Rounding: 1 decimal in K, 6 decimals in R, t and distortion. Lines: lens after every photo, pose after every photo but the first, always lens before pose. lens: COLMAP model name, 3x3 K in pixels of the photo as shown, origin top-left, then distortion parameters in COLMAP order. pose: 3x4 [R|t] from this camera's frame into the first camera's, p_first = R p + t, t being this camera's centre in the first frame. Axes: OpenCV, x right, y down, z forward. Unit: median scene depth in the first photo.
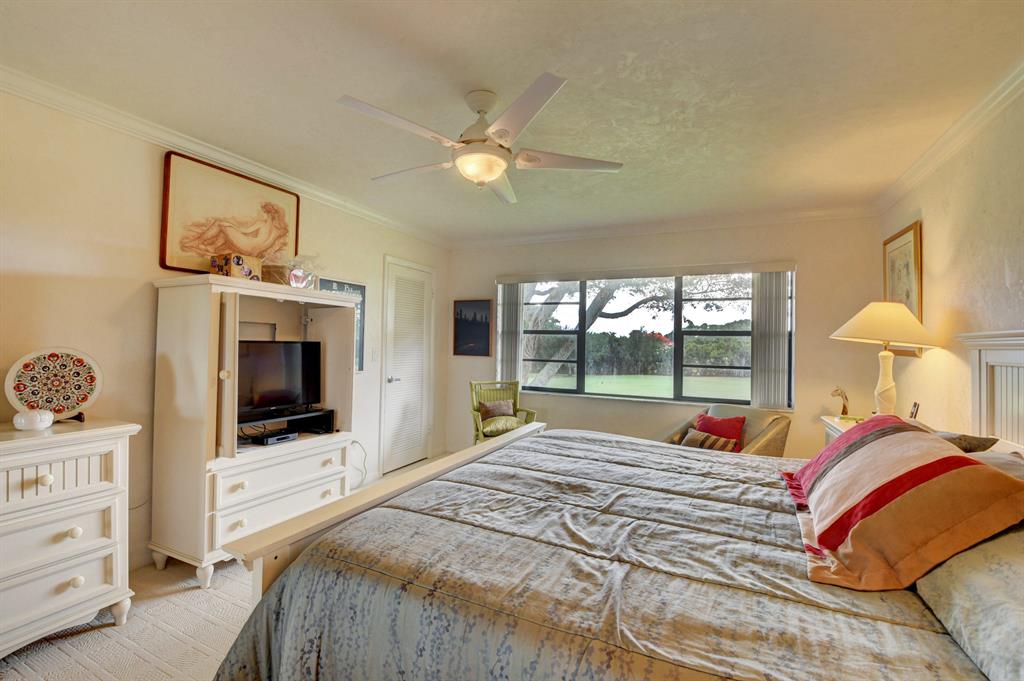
lens RADIAL K [[450.7, 0, 509.3], [0, 450.7, 335.3], [0, 0, 1]] dist [0.008508, -0.022591]
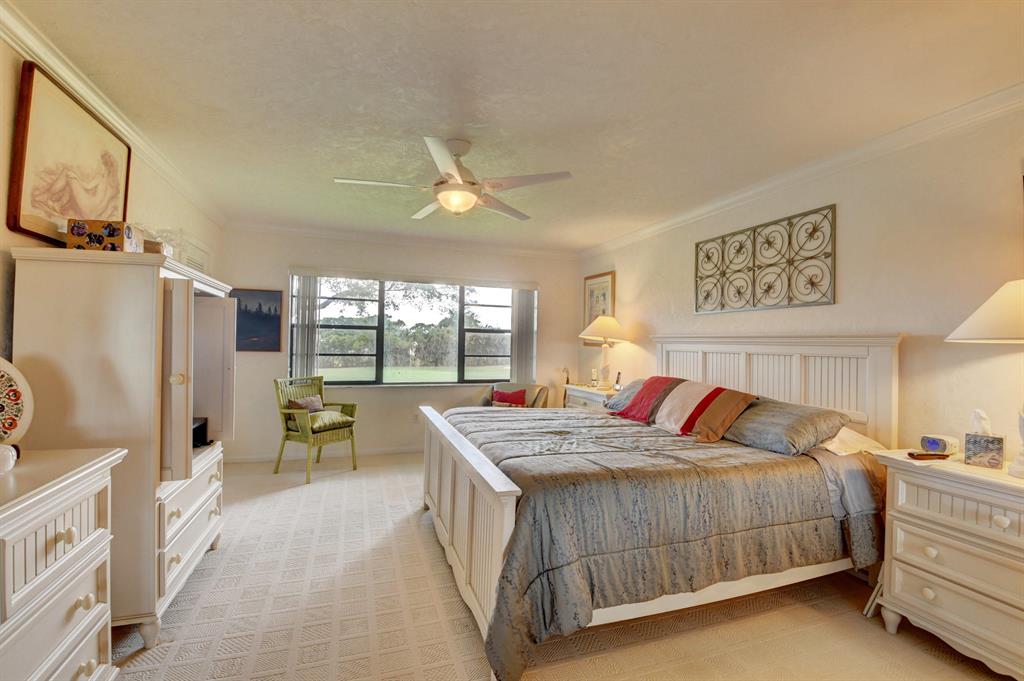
lens RADIAL K [[450.7, 0, 509.3], [0, 450.7, 335.3], [0, 0, 1]] dist [0.008508, -0.022591]
pose [[0.715538, 0.005884, 0.698549, -0.565746], [-0.018270, 0.999780, 0.010293, -0.008813], [-0.698335, -0.020128, 0.715488, -0.000743]]
